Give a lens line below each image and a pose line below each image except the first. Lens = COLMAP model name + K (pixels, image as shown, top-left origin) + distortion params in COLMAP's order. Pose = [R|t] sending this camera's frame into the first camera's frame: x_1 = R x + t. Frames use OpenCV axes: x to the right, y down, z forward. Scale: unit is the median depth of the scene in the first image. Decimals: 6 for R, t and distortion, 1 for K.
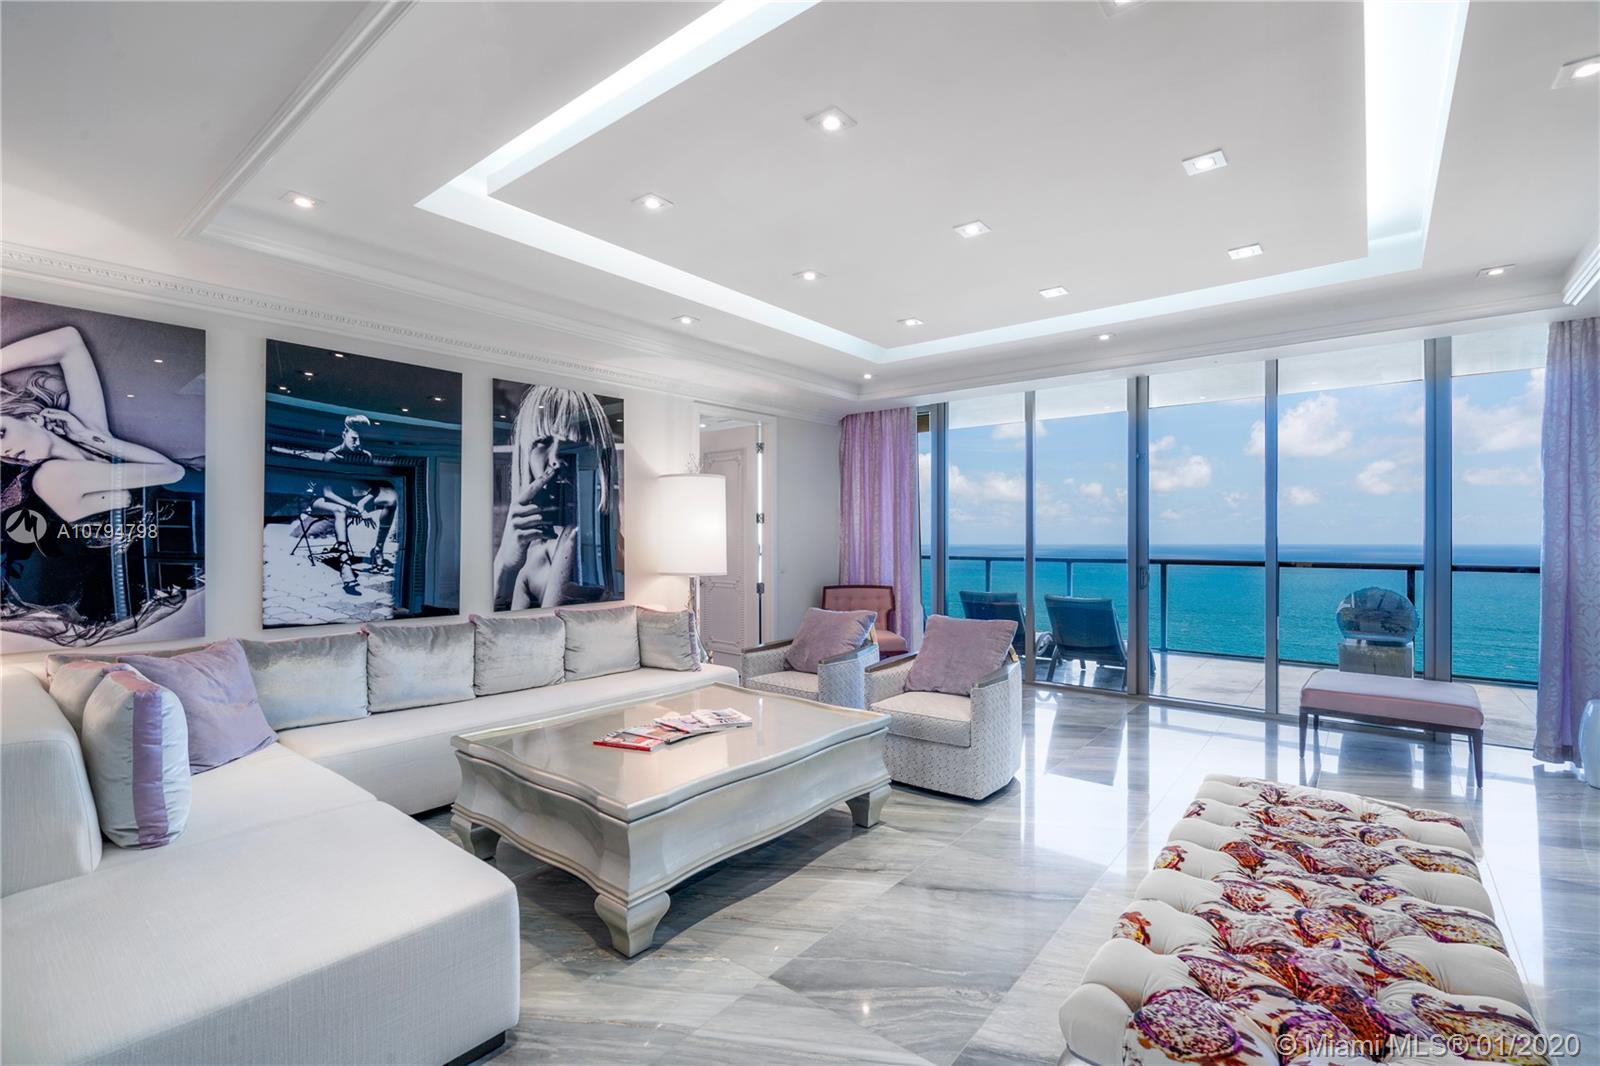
lens RADIAL K [[733.3, 0, 790.8], [0, 733.3, 531.8], [0, 0, 1]] dist [0.001557, 0.000583]
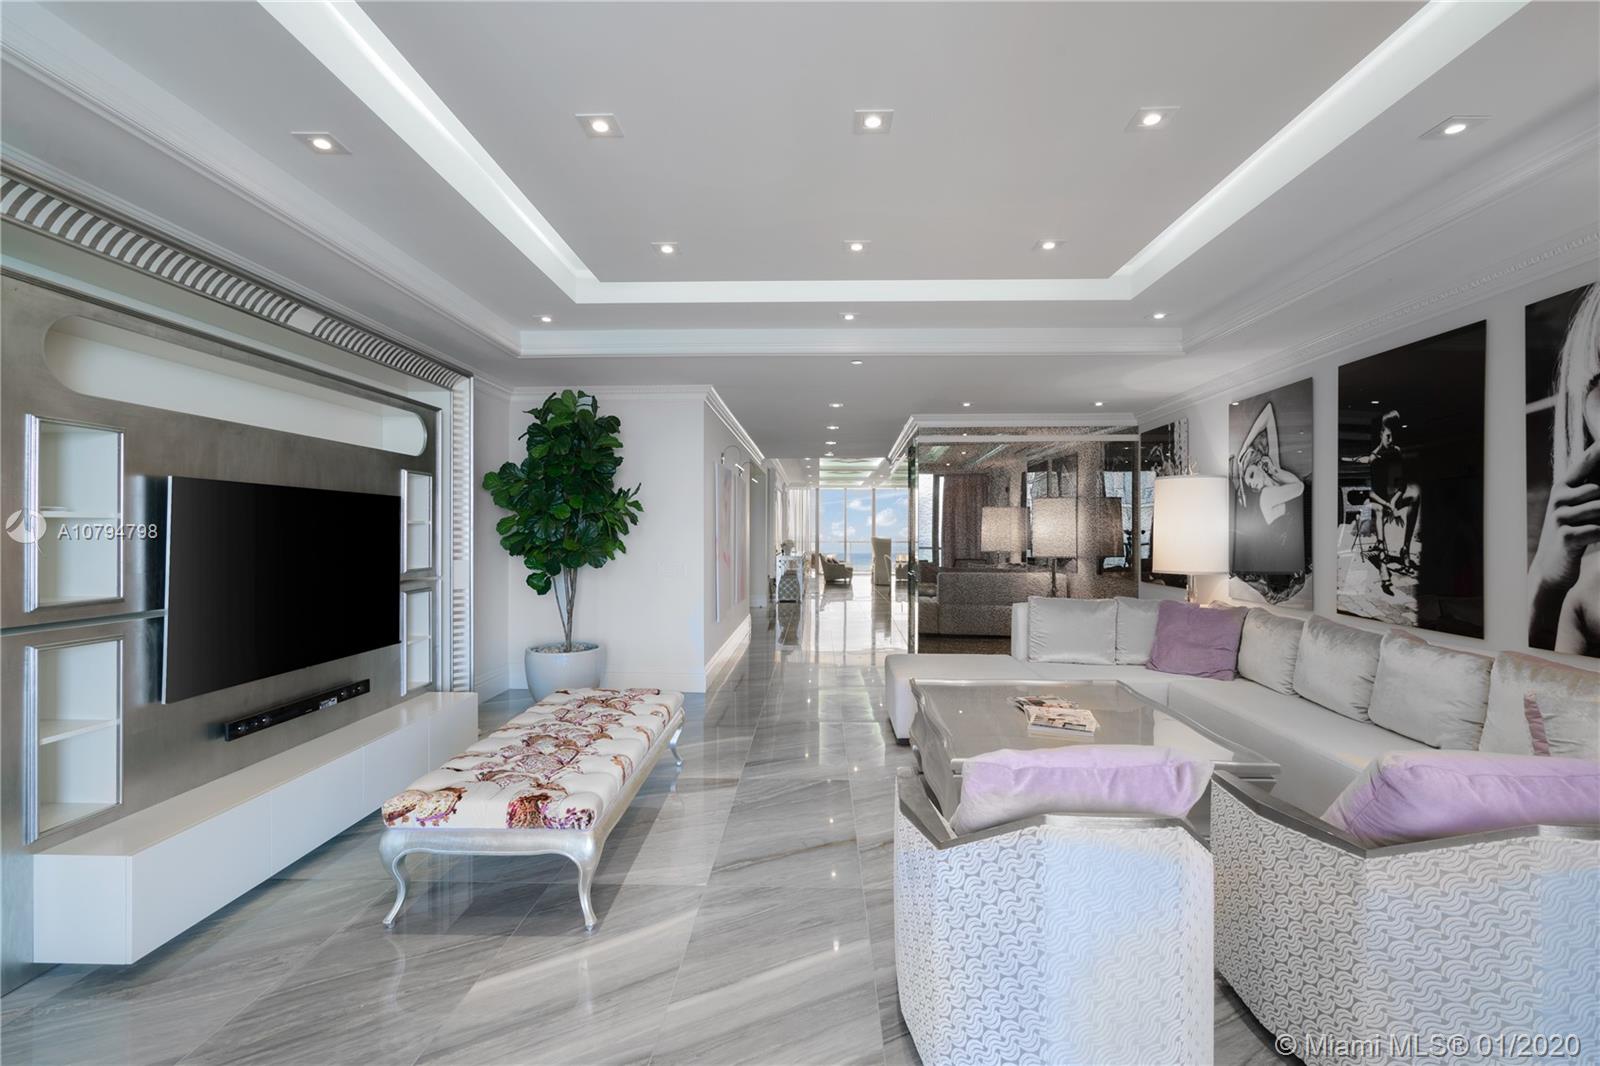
lens RADIAL K [[733.3, 0, 796.1], [0, 733.3, 535.9], [0, 0, 1]] dist [0.001557, 0.000583]
pose [[-0.793310, 0.002020, -0.608815, 0.637807], [0.000787, 0.999997, 0.002292, 0.004519], [0.608818, 0.001339, -0.793309, 1.293916]]
